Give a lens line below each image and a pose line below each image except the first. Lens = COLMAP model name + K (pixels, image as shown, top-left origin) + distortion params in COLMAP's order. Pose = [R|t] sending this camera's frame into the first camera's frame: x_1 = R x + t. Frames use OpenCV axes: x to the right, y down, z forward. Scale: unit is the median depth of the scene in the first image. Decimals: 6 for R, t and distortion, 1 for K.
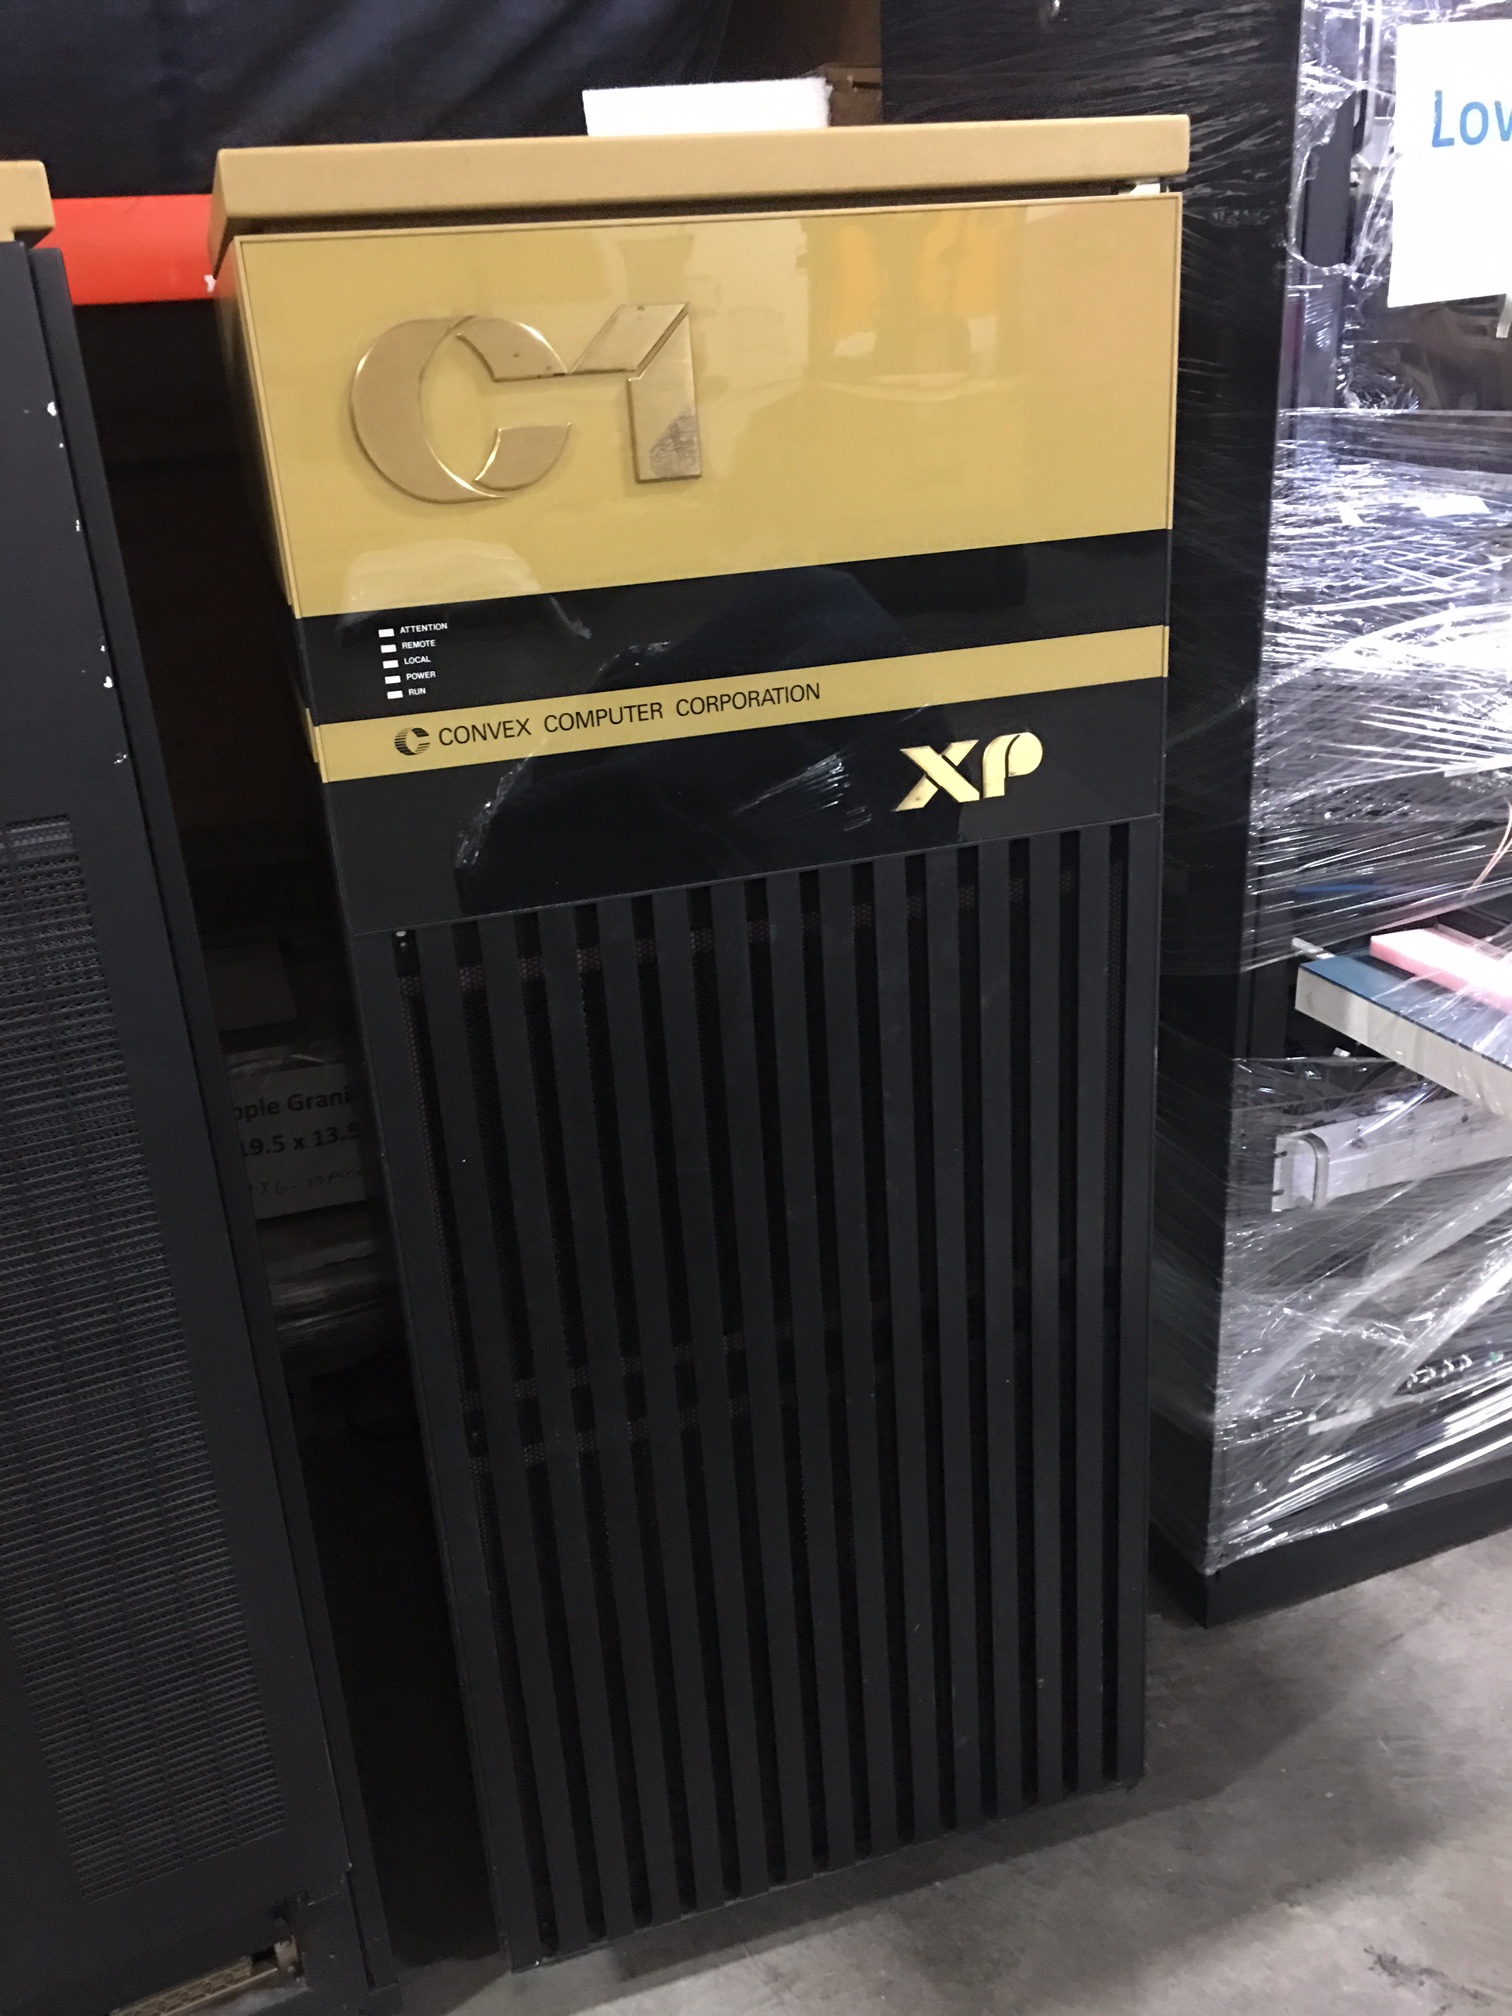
lens RADIAL K [[1704.7, 0, 756.0], [0, 1704.7, 1008.0], [0, 0, 1]] dist [0.064135, -0.114526]
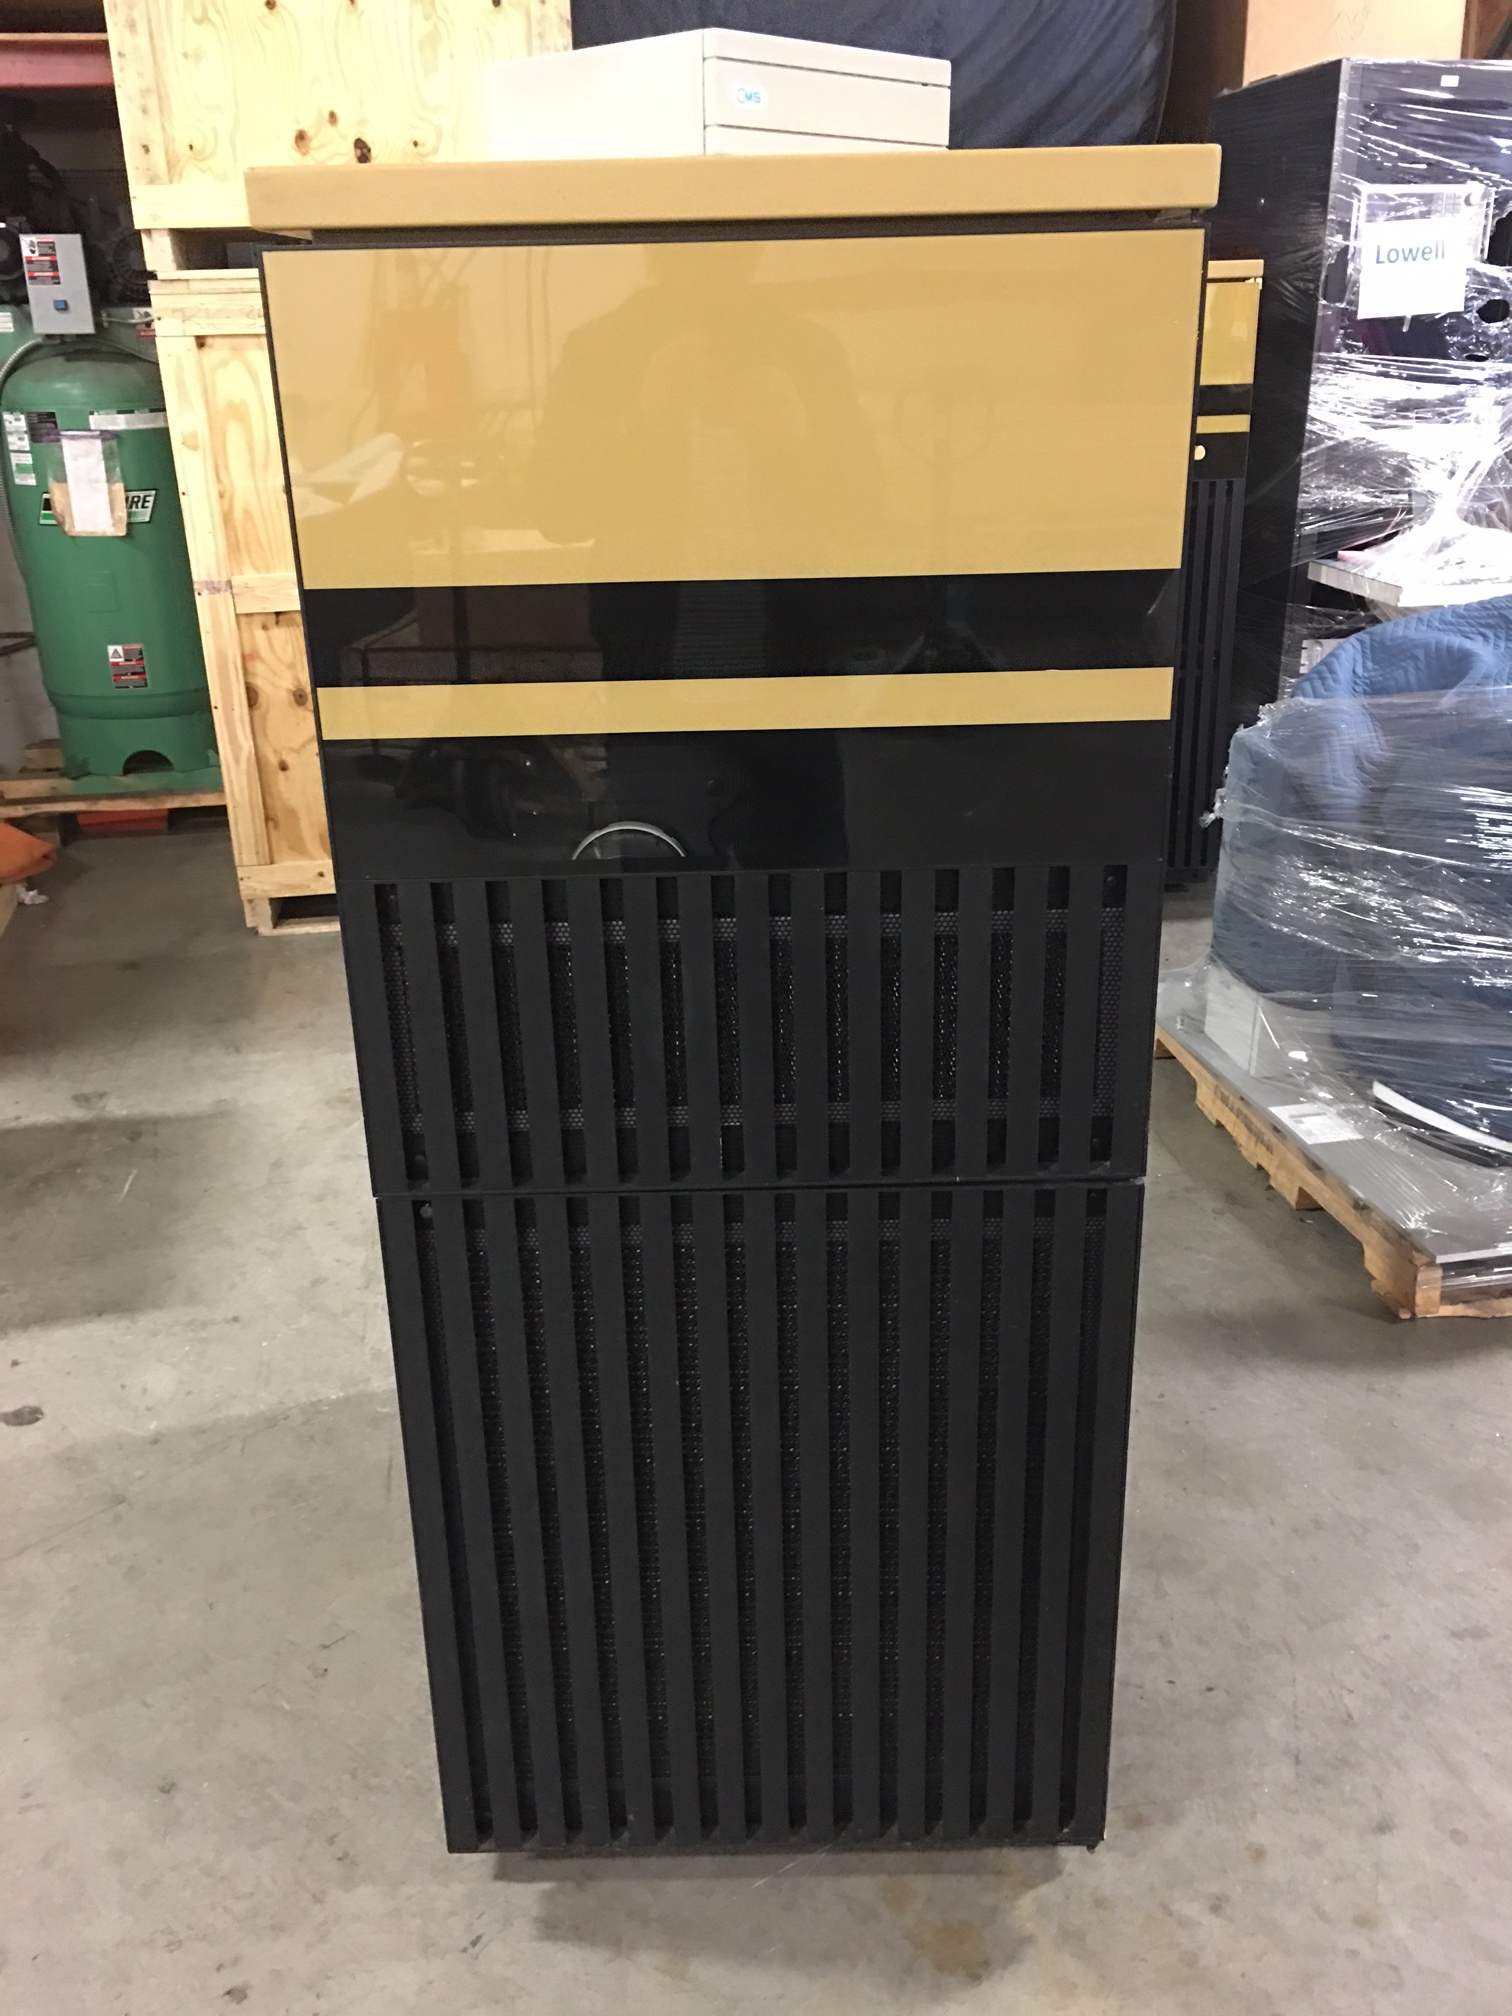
lens RADIAL K [[1704.7, 0, 756.0], [0, 1704.7, 1008.0], [0, 0, 1]] dist [0.064135, -0.114526]
pose [[0.972258, 0.120349, -0.200575, 0.104429], [-0.117360, 0.992729, 0.026769, 0.765341], [0.202338, -0.002487, 0.979313, -1.989684]]
